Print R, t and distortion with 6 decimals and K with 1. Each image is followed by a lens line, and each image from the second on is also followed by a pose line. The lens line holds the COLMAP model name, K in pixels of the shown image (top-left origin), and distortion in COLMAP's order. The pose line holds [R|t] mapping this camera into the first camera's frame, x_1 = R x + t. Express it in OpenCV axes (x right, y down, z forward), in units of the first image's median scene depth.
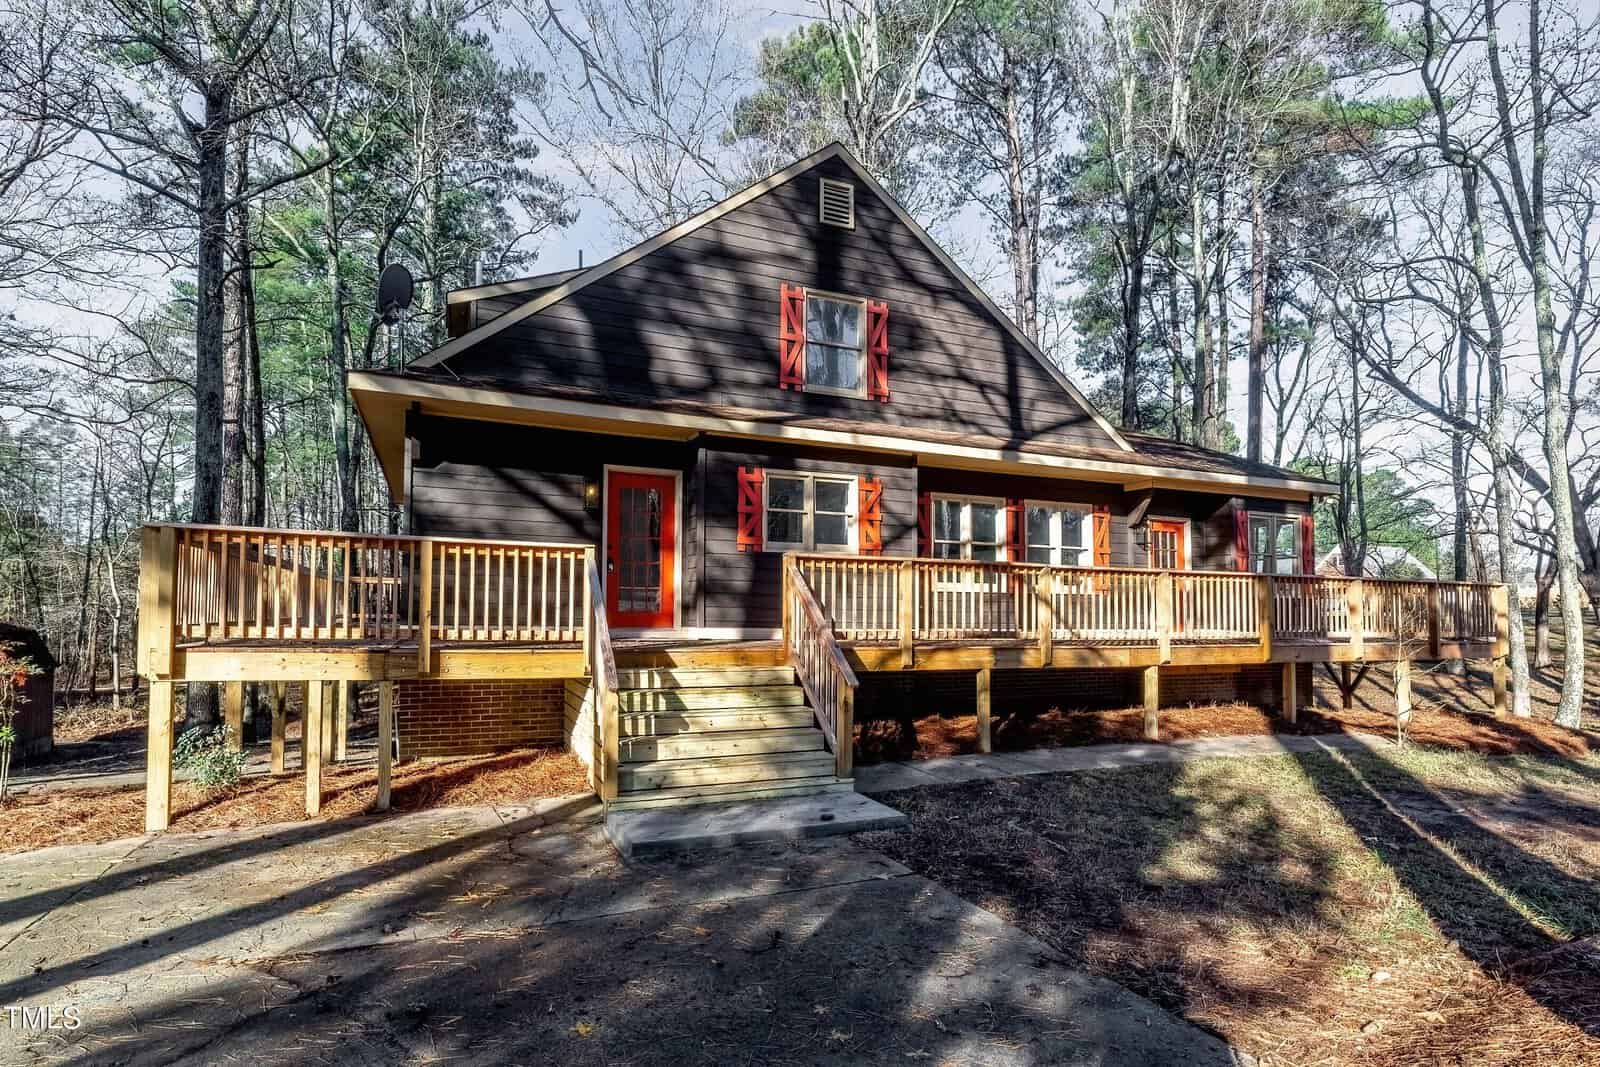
lens RADIAL K [[837.4, 0, 848.3], [0, 837.4, 563.5], [0, 0, 1]] dist [0.000351, -0.000188]
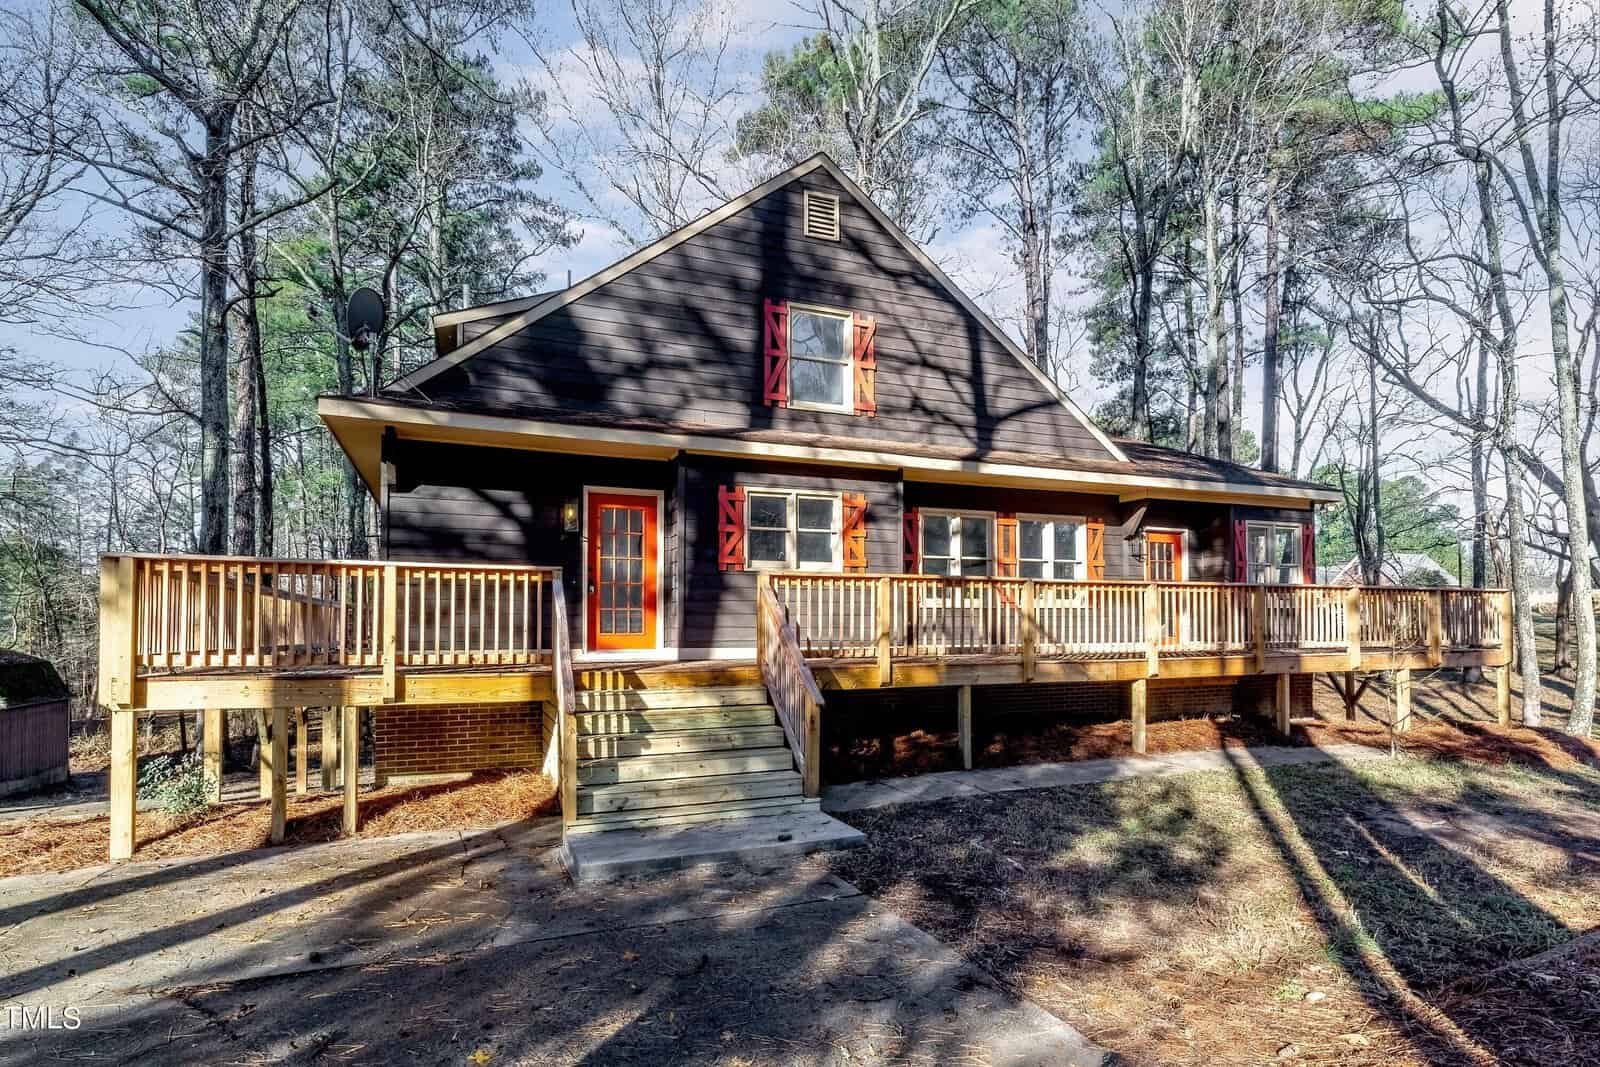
lens RADIAL K [[836.5, 0, 857.2], [0, 836.5, 598.1], [0, 0, 1]] dist [-0.000846, 0.000301]
pose [[0.999663, -0.017948, -0.018775, 0.044580], [0.018320, 0.999635, 0.019842, 0.001058], [0.018413, -0.020179, 0.999627, 0.010477]]
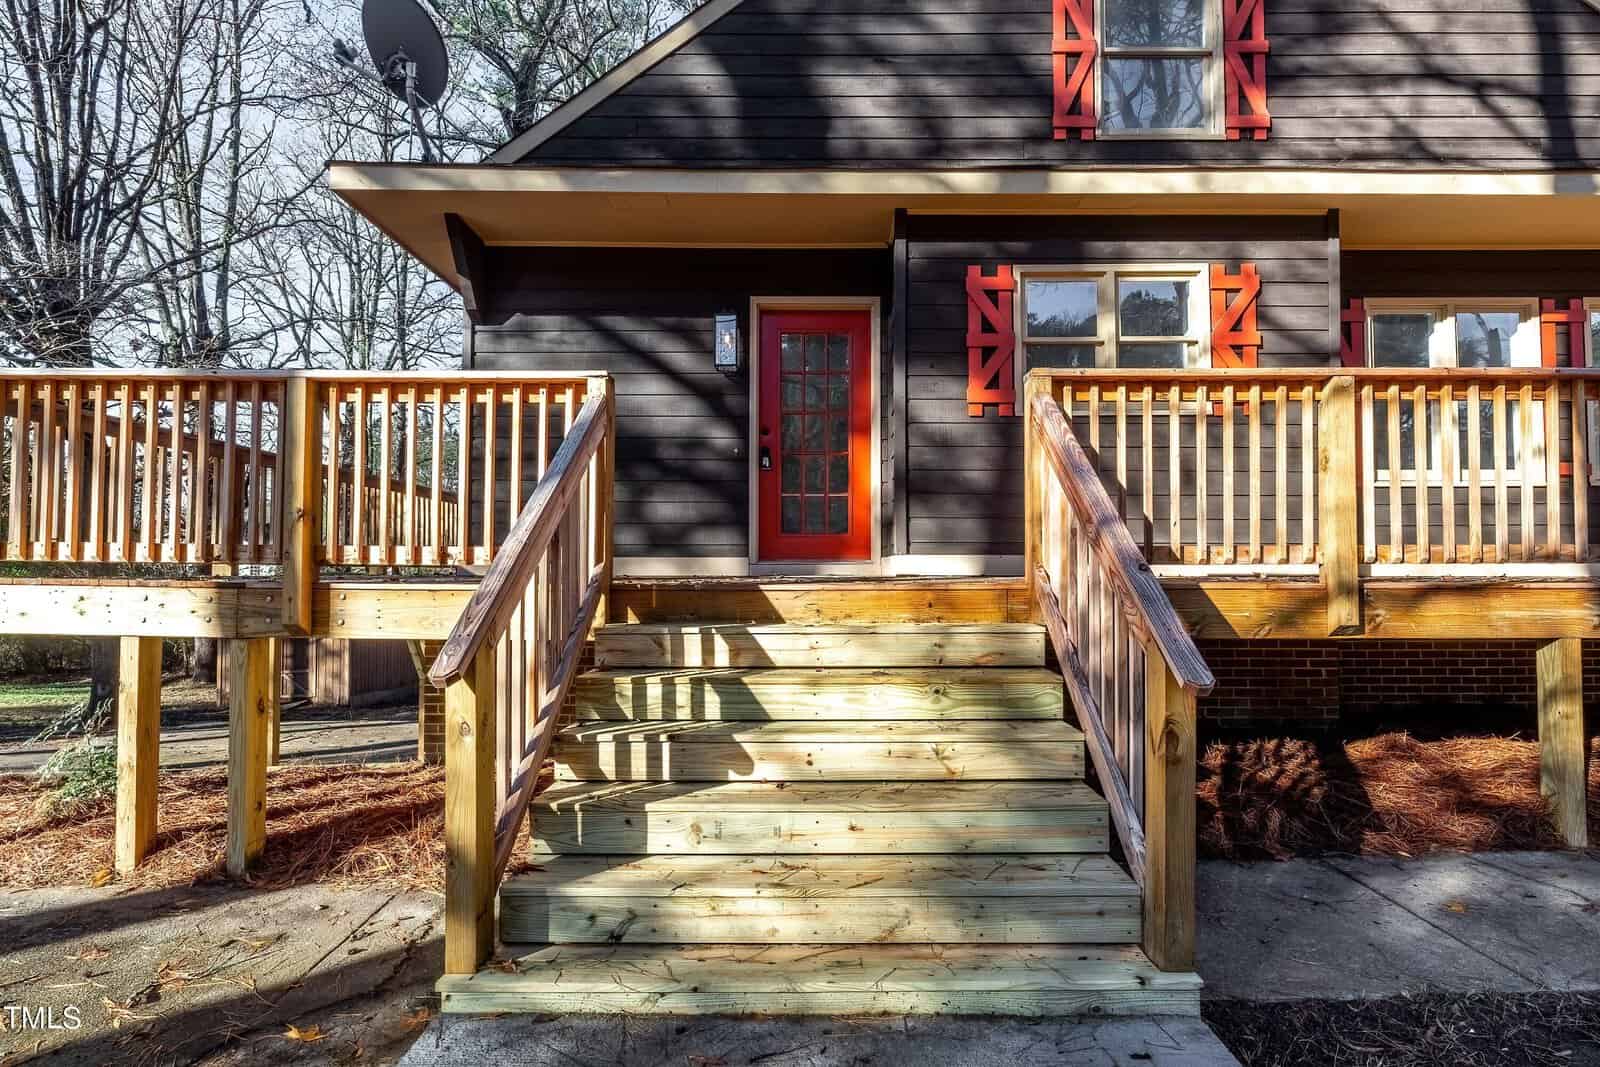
lens RADIAL K [[837.0, 0, 810.0], [0, 837.0, 576.1], [0, 0, 1]] dist [0.000066, 0.000379]
pose [[0.904731, -0.013033, -0.425785, 0.005996], [0.038181, 0.997990, 0.050580, 0.051685], [0.424270, -0.062018, 0.903410, 0.405276]]
